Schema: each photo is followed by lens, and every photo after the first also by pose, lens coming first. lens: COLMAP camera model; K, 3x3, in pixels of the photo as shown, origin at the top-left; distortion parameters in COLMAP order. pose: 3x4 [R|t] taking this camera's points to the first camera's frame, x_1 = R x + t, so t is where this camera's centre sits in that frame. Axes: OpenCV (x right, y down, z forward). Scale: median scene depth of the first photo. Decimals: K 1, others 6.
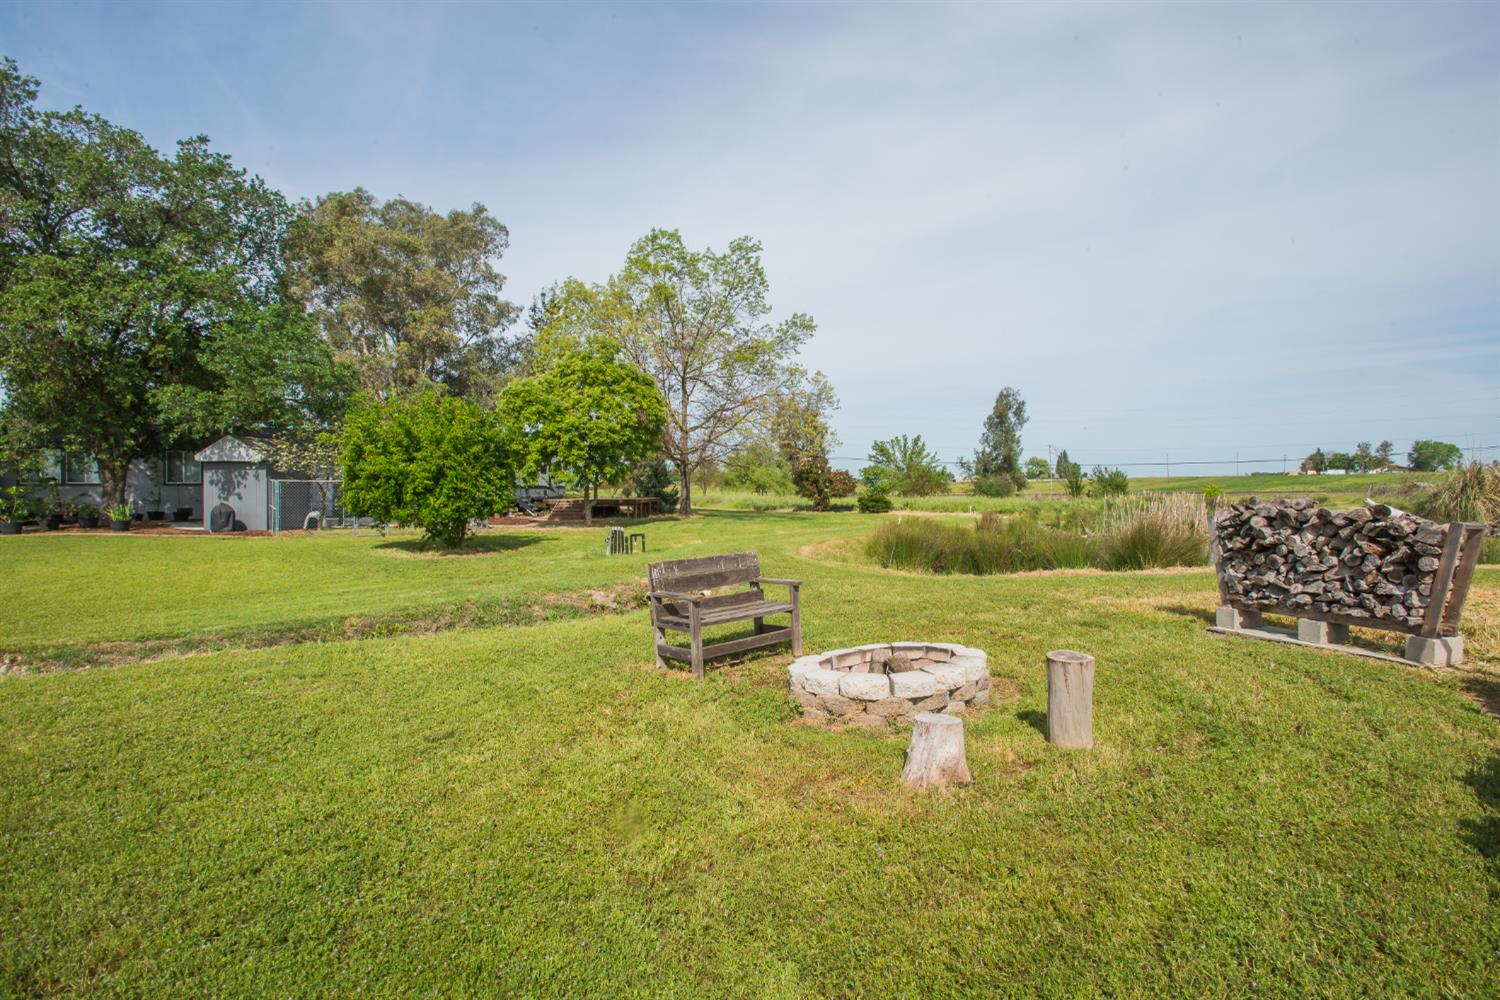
lens RADIAL K [[728.2, 0, 758.7], [0, 728.2, 491.4], [0, 0, 1]] dist [-0.065229, 0.025501]
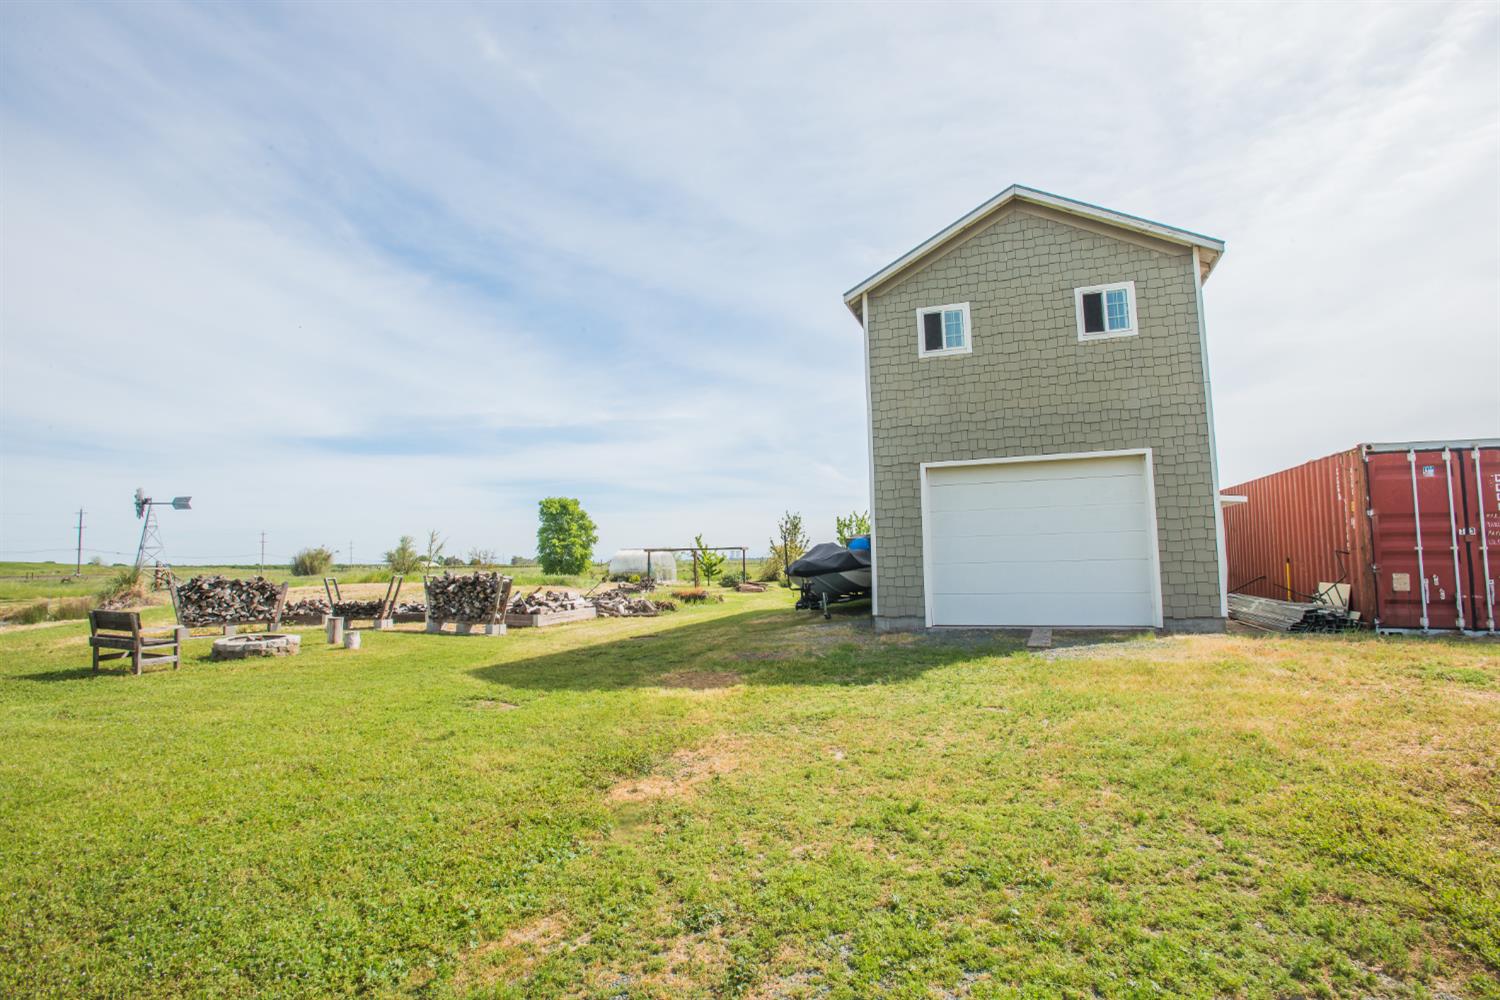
lens RADIAL K [[728.2, 0, 758.7], [0, 728.2, 491.4], [0, 0, 1]] dist [-0.065229, 0.025501]
pose [[-0.402121, 0.106255, 0.909400, -0.408228], [0.023778, 0.994120, -0.105639, 0.004715], [-0.915278, -0.020856, -0.402283, 0.062753]]
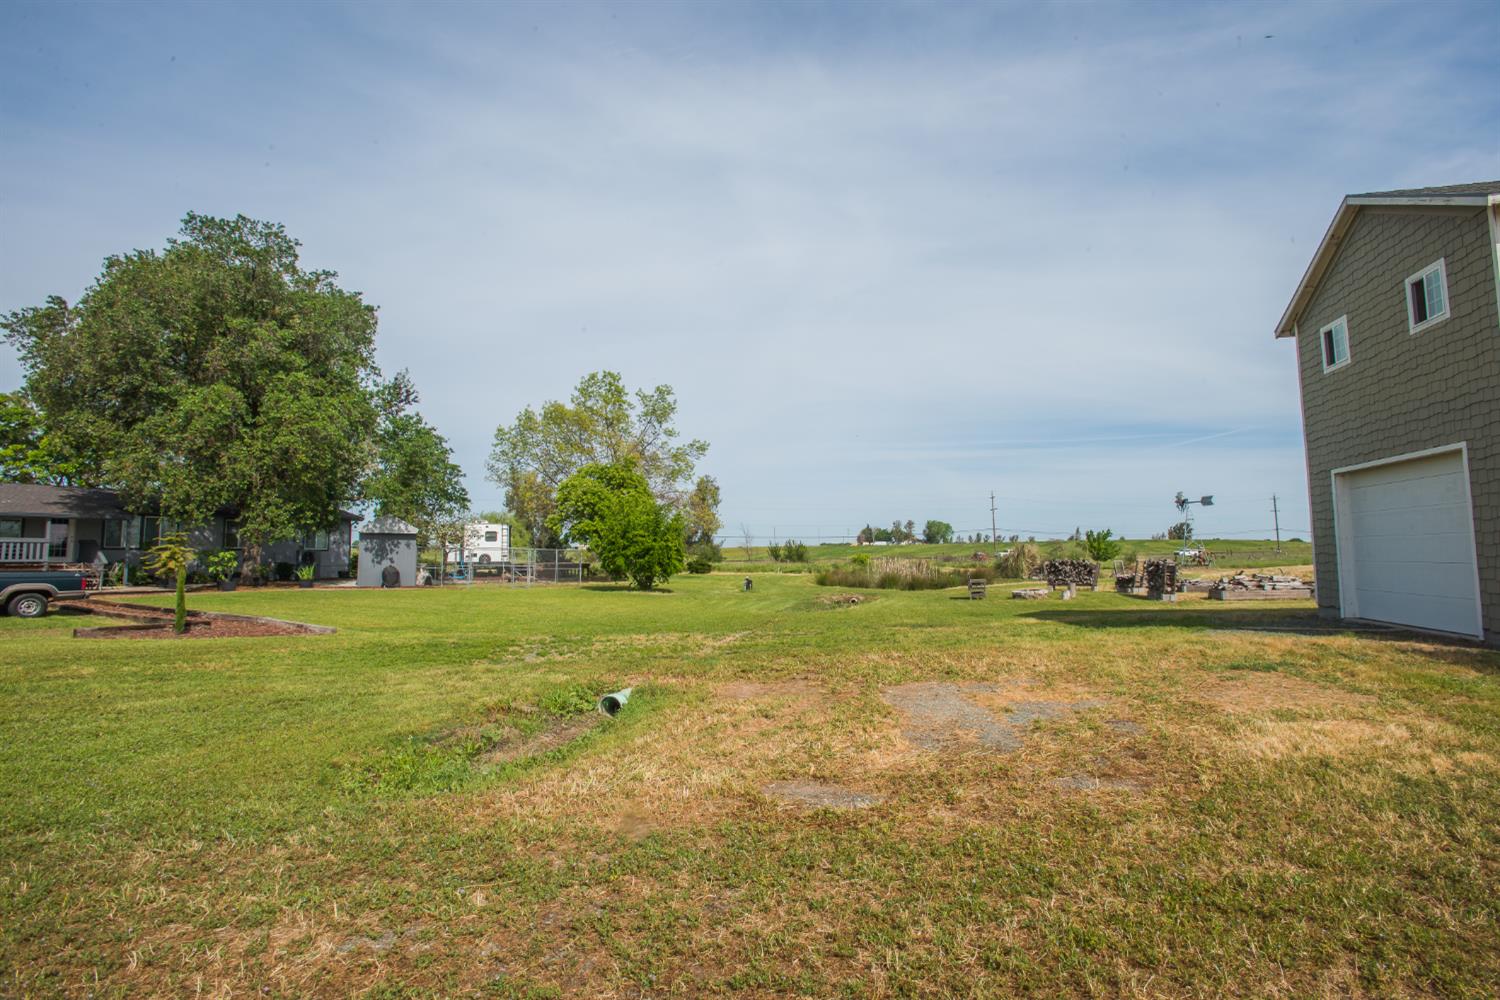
lens RADIAL K [[728.2, 0, 758.7], [0, 728.2, 491.4], [0, 0, 1]] dist [-0.065229, 0.025501]
pose [[0.859610, 0.047347, 0.508752, -0.590868], [-0.000294, 0.995743, -0.092172, 0.001847], [-0.510950, 0.079082, 0.855965, -0.348122]]
